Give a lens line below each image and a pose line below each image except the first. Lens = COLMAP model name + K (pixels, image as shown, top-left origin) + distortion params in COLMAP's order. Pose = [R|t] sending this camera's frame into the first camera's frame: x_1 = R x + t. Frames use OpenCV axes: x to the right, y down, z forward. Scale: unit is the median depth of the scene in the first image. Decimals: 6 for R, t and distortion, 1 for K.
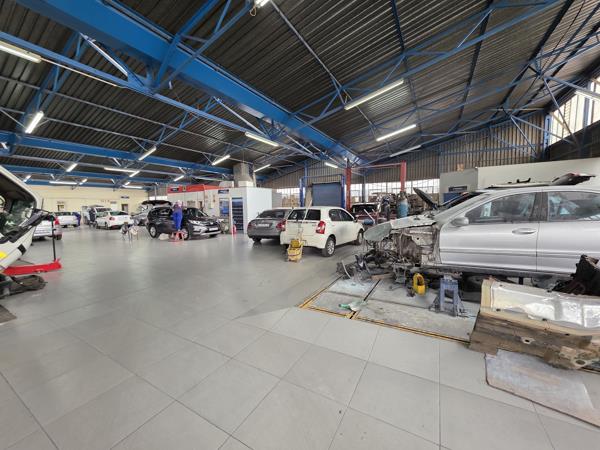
lens RADIAL K [[241.8, 0, 292.9], [0, 241.8, 225.5], [0, 0, 1]] dist [-0.000550, 0.000340]
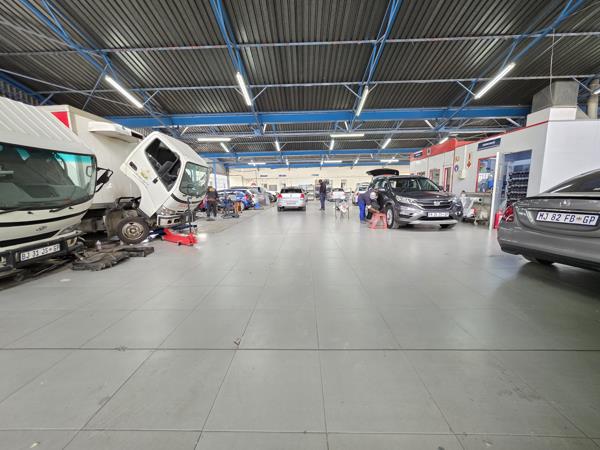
lens RADIAL K [[241.8, 0, 292.9], [0, 241.8, 225.5], [0, 0, 1]] dist [-0.000550, 0.000340]
pose [[0.490051, 0.132399, -0.861580, -0.024421], [-0.059141, 0.991170, 0.118674, -0.004576], [0.869685, -0.007201, 0.493554, 0.401309]]
